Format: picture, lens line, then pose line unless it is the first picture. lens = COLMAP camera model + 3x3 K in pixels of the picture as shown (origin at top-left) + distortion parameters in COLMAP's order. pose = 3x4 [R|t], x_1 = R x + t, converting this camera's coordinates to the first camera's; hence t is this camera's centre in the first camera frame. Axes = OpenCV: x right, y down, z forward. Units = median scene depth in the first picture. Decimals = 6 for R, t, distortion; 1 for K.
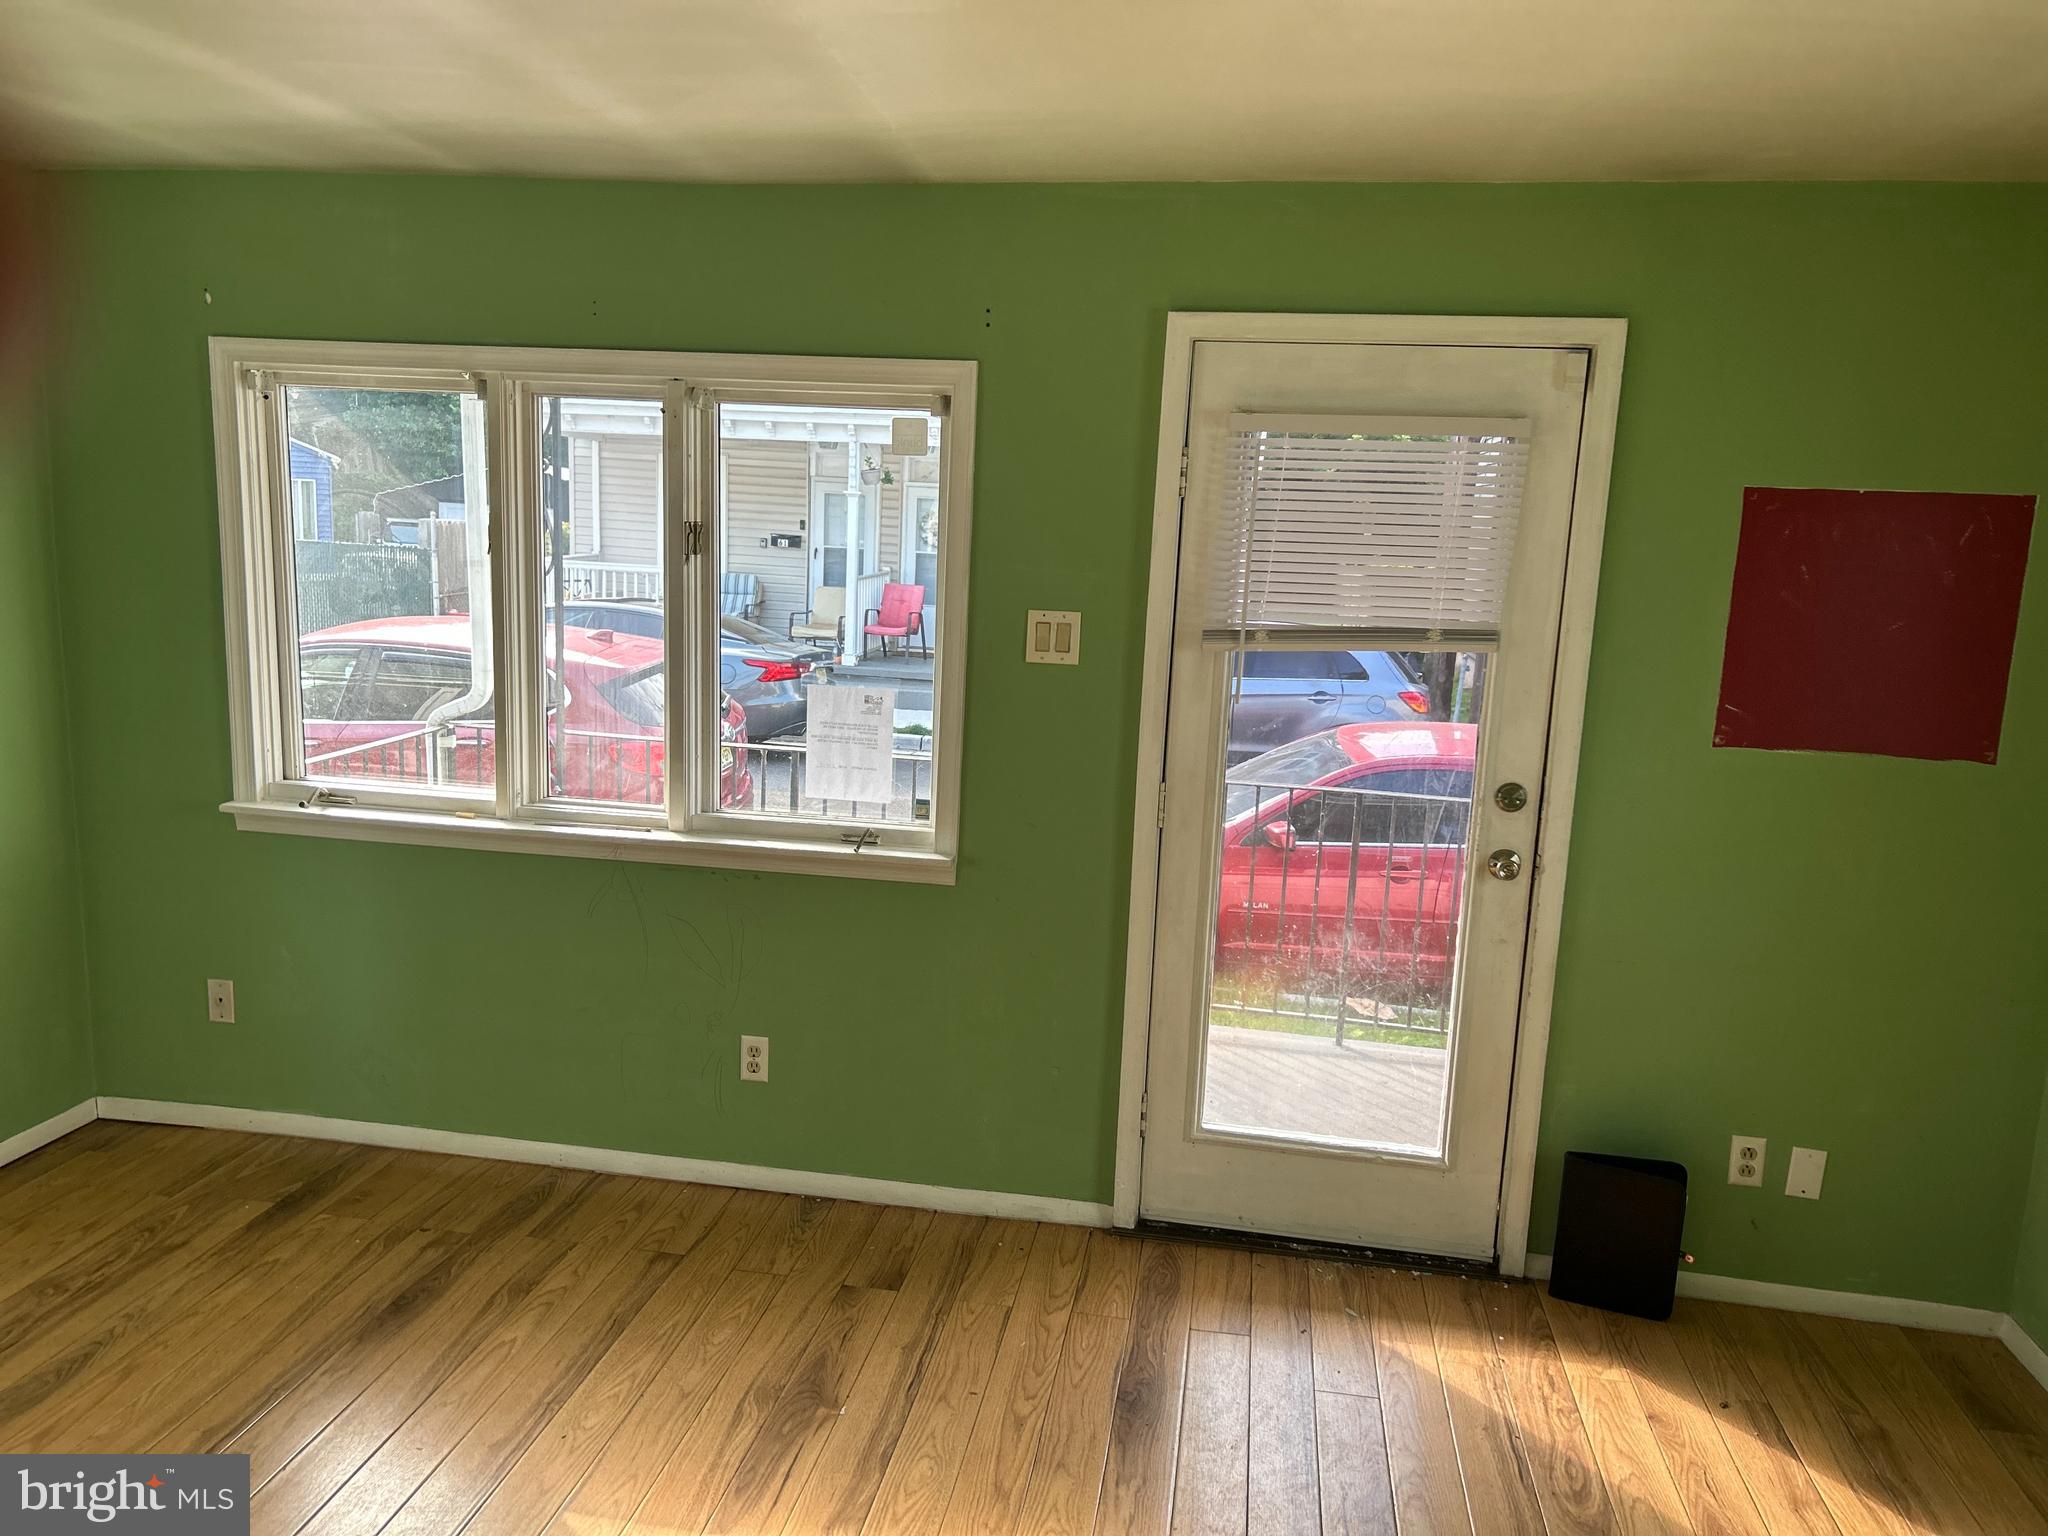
lens RADIAL K [[1593.1, 0, 1026.4], [0, 1593.1, 779.1], [0, 0, 1]] dist [0.053671, -0.015710]
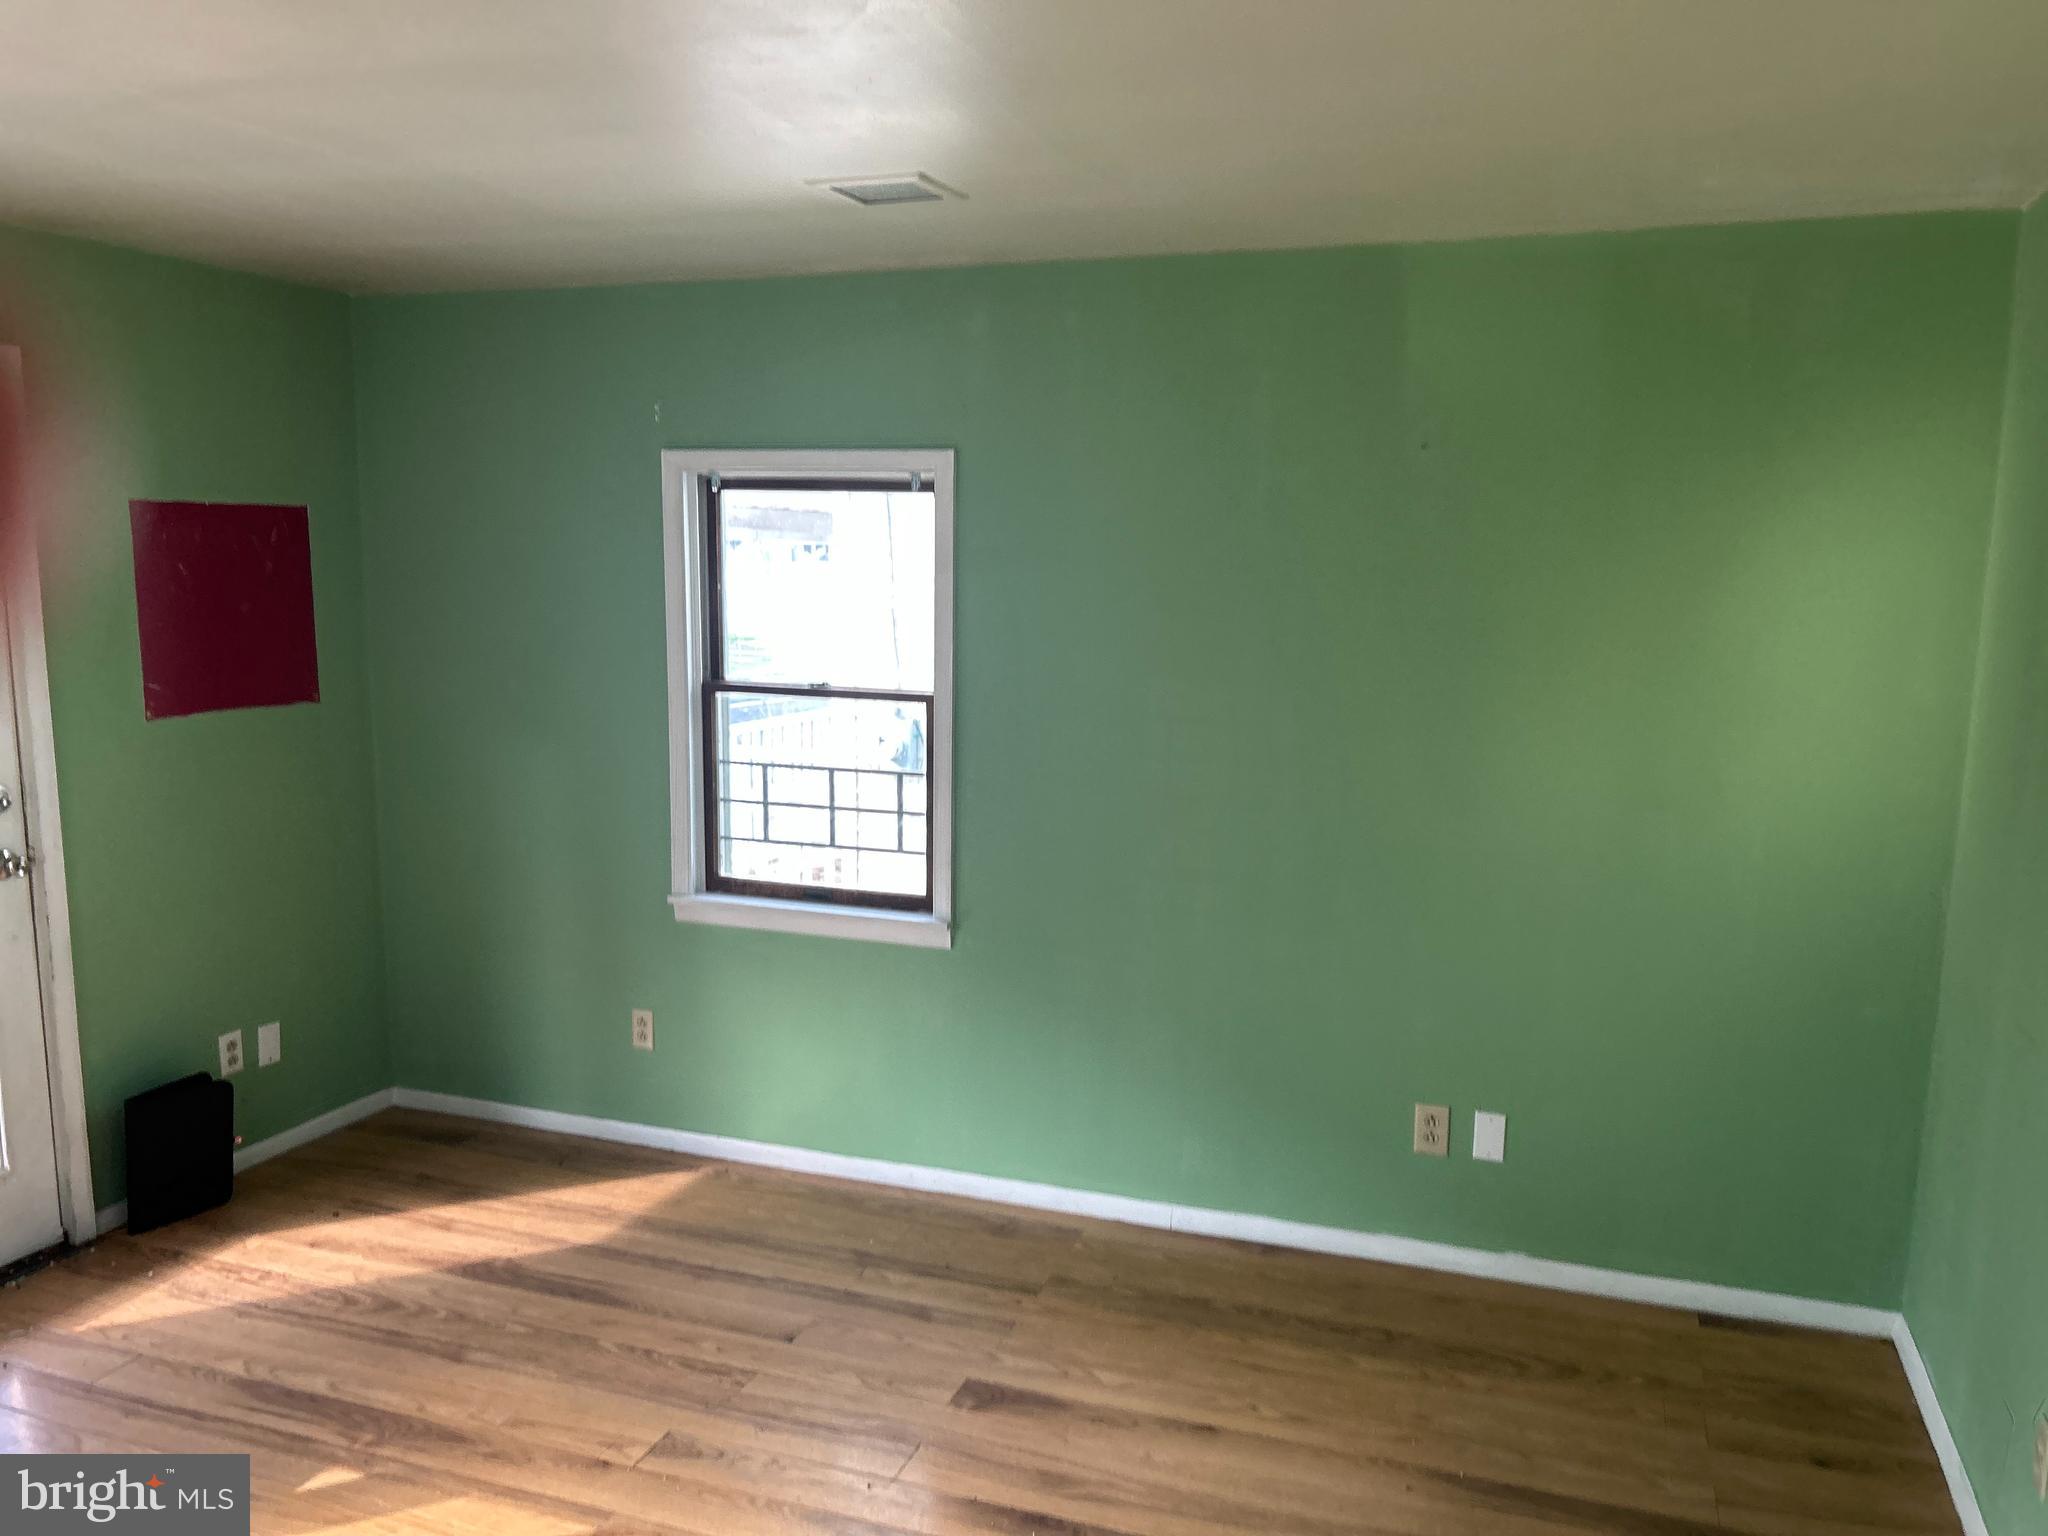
lens RADIAL K [[1593.1, 0, 1046.3], [0, 1593.1, 766.8], [0, 0, 1]] dist [0.053671, -0.015710]
pose [[0.178899, -0.173552, 0.968439, -0.599296], [0.166196, 0.975505, 0.144117, -0.047756], [-0.969729, 0.135168, 0.203361, 0.132262]]
